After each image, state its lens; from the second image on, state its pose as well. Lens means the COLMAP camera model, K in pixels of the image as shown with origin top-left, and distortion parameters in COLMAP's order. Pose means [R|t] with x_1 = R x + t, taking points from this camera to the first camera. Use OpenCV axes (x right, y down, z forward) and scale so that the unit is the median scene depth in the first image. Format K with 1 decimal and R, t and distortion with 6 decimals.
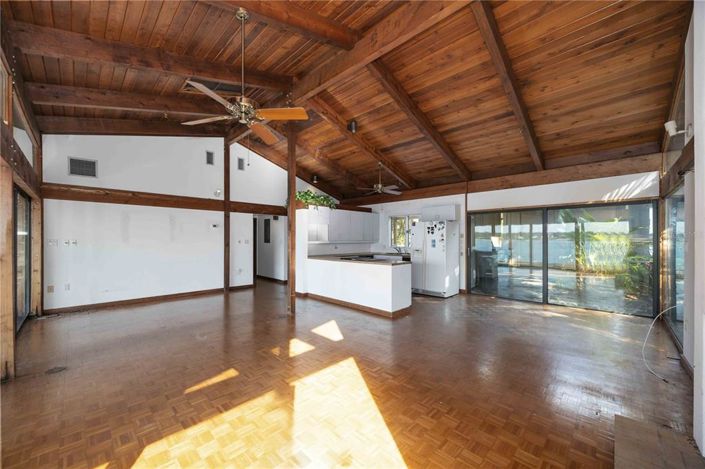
lens RADIAL K [[272.0, 0, 351.4], [0, 272.0, 239.9], [0, 0, 1]] dist [-0.000228, -0.000047]
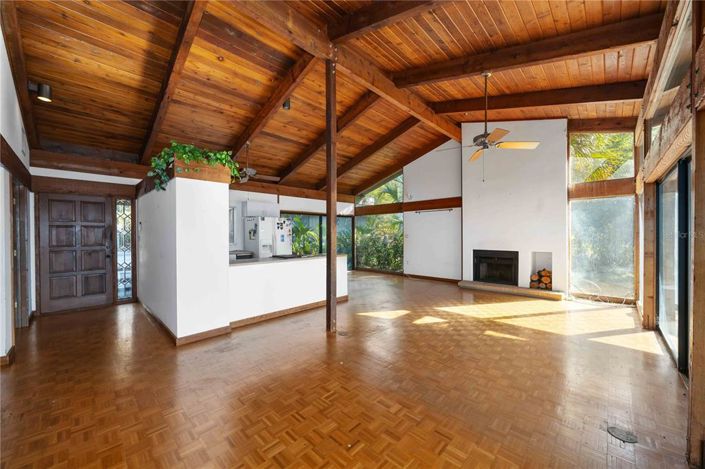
lens RADIAL K [[268.2, 0, 349.3], [0, 268.2, 235.6], [0, 0, 1]] dist [-0.000920, -0.000207]
pose [[-0.001067, -0.005967, 0.999982, -0.769800], [0.006771, 0.999959, 0.005974, -0.002041], [-0.999977, 0.006777, -0.001027, 0.740802]]
